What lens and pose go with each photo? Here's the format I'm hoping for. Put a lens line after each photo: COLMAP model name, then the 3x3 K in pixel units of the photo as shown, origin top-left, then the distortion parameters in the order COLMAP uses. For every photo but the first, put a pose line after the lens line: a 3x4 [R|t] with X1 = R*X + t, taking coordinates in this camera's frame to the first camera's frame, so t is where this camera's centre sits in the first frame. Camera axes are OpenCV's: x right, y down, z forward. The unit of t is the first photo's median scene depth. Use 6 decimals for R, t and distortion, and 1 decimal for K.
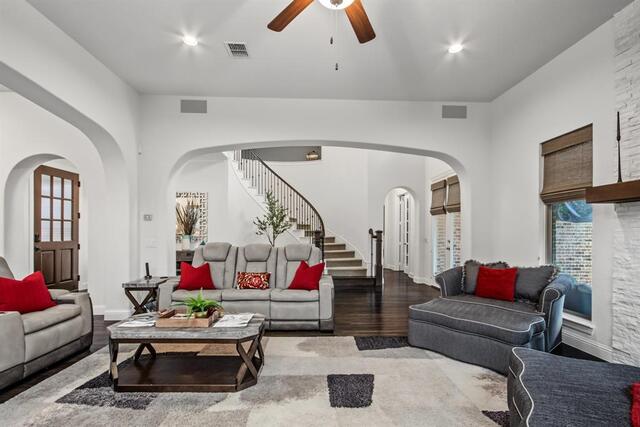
lens RADIAL K [[304.5, 0, 315.0], [0, 304.5, 229.5], [0, 0, 1]] dist [0.002204, 0.000455]
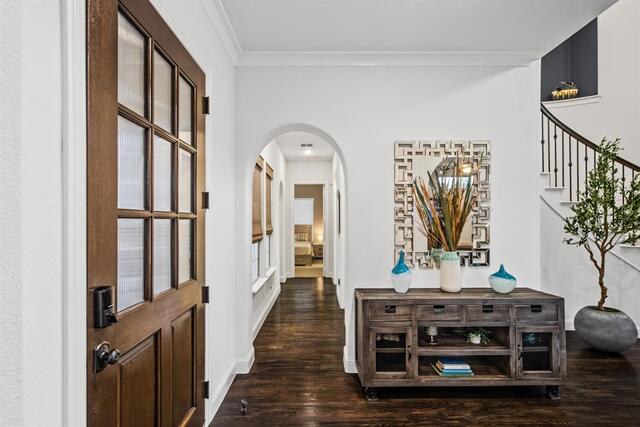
lens RADIAL K [[303.2, 0, 319.0], [0, 303.2, 219.8], [0, 0, 1]] dist [-0.000091, 0.000070]
pose [[0.999657, -0.006274, -0.025420, -0.965217], [0.006221, 0.999978, -0.002153, -0.035937], [0.025432, 0.001994, 0.999675, 1.016897]]
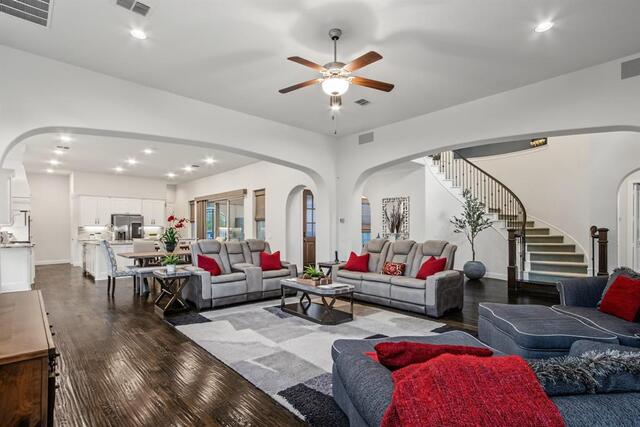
lens RADIAL K [[310.3, 0, 319.2], [0, 310.3, 228.0], [0, 0, 1]] dist [-0.000378, 0.000402]
pose [[0.659945, -0.005727, -0.751292, 0.535025], [0.006539, 0.999977, -0.001879, -0.002087], [0.751285, -0.003673, 0.659967, -0.078576]]
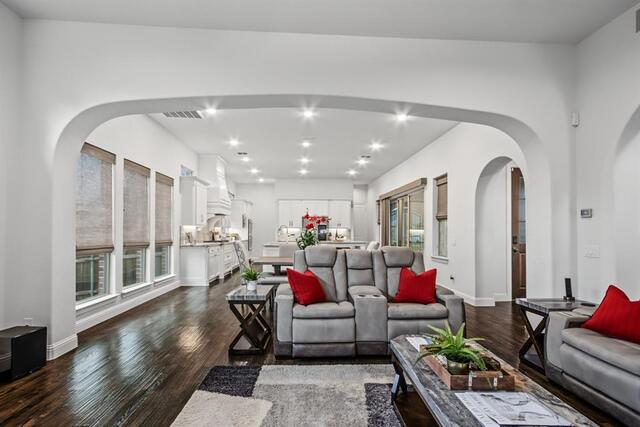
lens RADIAL K [[310.3, 0, 319.2], [0, 310.3, 228.0], [0, 0, 1]] dist [-0.000378, 0.000402]
pose [[0.034927, -0.013375, -0.999300, 0.144845], [-0.000200, 0.999910, -0.013390, 0.002991], [0.999390, 0.000668, 0.034921, 0.387096]]
